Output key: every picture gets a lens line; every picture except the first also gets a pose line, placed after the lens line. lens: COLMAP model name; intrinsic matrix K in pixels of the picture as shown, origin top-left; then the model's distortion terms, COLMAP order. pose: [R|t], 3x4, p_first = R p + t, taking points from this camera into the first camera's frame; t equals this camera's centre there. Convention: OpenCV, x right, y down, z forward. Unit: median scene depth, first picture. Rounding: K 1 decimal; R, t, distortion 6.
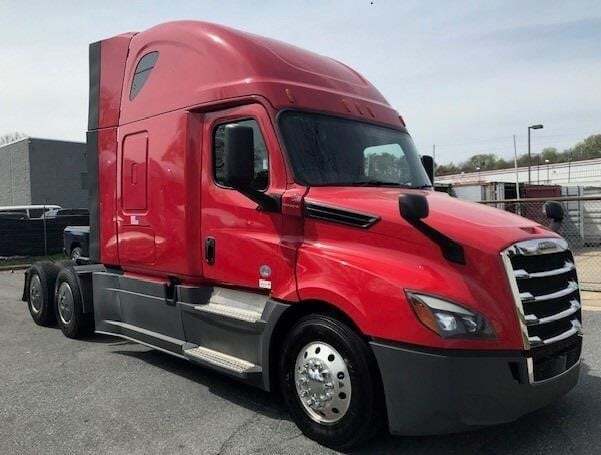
lens RADIAL K [[520.6, 0, 300.5], [0, 520.6, 227.5], [0, 0, 1]] dist [-0.000058, 0.001899]
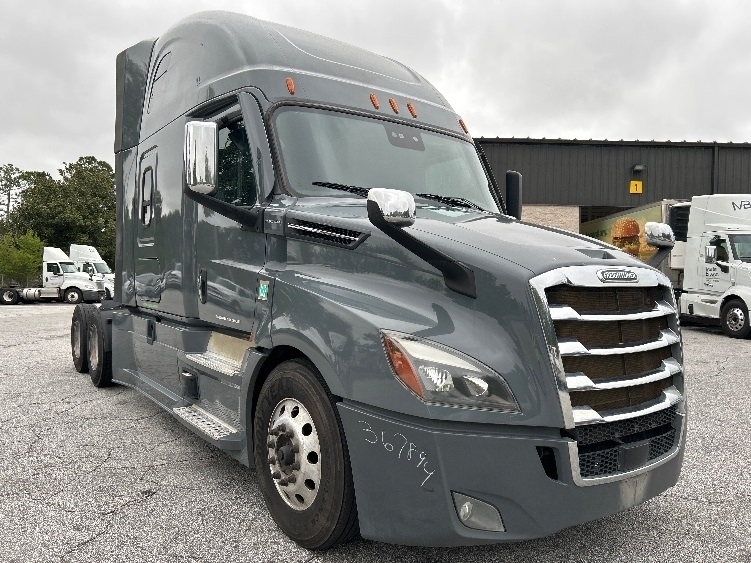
lens RADIAL K [[547.0, 0, 375.5], [0, 547.0, 281.5], [0, 0, 1]] dist [0.008884, 0.002101]
pose [[0.987268, 0.013376, -0.158501, 0.265054], [-0.016151, 0.999738, -0.016237, 0.056449], [0.158242, 0.018590, 0.987225, 0.239447]]
